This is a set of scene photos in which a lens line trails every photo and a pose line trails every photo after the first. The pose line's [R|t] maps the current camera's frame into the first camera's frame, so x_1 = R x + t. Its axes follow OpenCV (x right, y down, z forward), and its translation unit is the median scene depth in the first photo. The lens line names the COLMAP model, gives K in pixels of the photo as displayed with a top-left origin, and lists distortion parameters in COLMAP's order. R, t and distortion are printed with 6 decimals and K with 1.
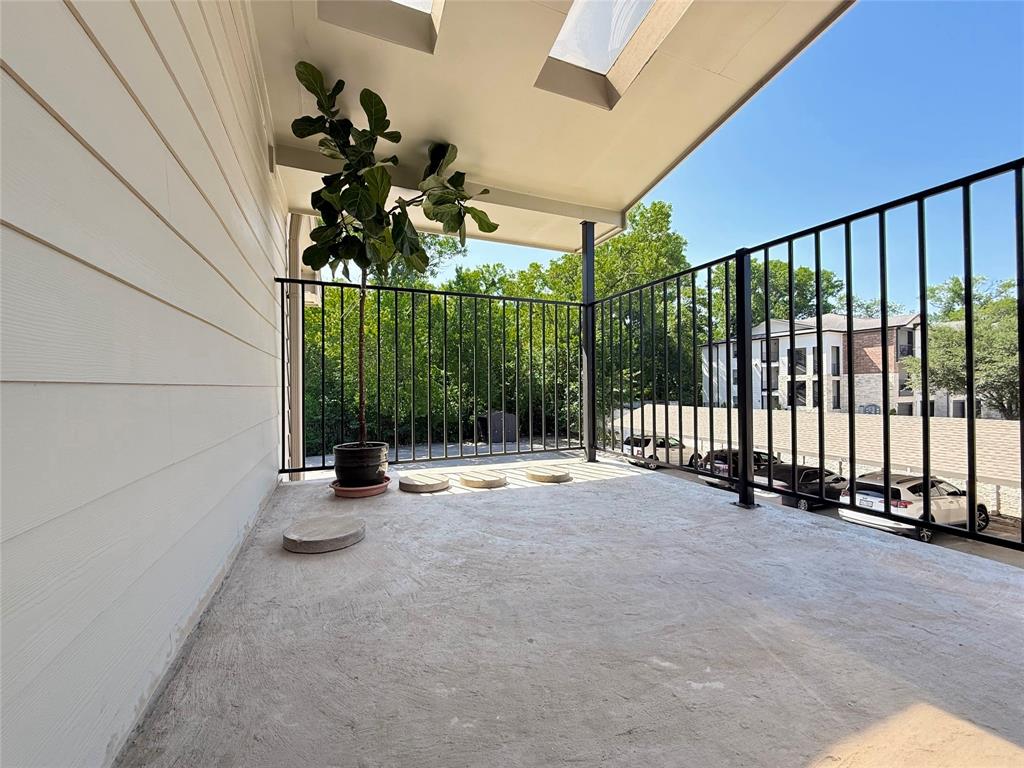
lens RADIAL K [[411.1, 0, 508.7], [0, 411.1, 383.0], [0, 0, 1]] dist [-0.001955, 0.000688]
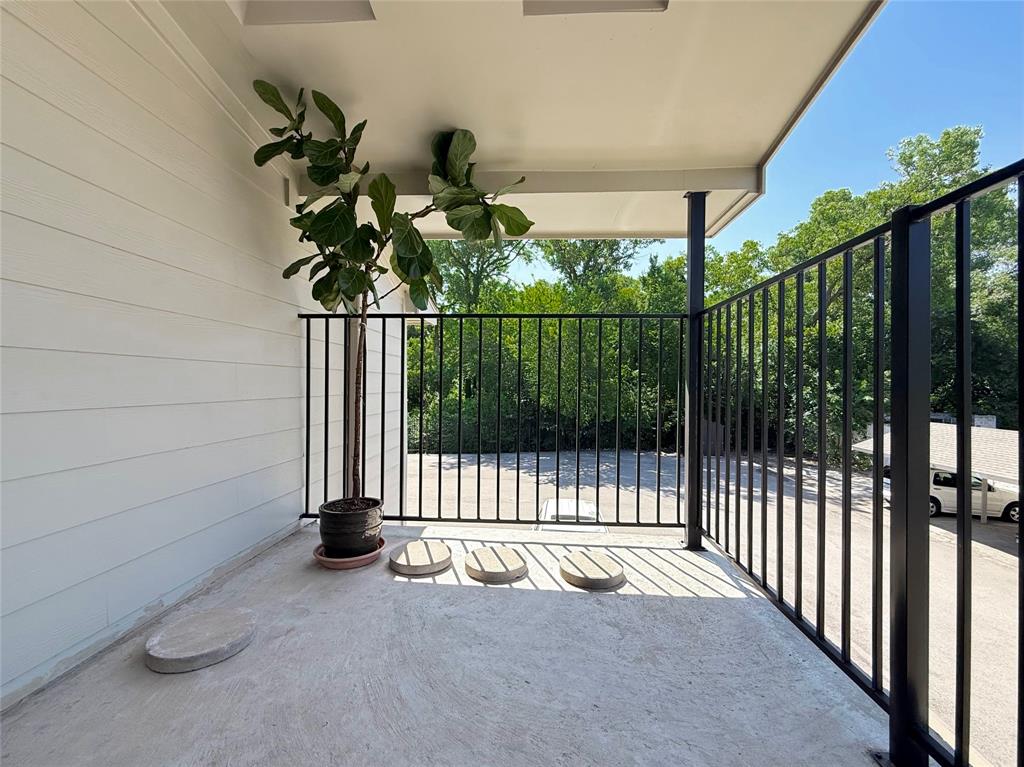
lens RADIAL K [[429.6, 0, 514.8], [0, 429.6, 383.6], [0, 0, 1]] dist [0.001388, 0.000180]
pose [[0.898931, 0.015089, -0.437830, 0.238212], [-0.012884, 0.999885, 0.008008, -0.079496], [0.437900, -0.001558, 0.899022, 0.233923]]
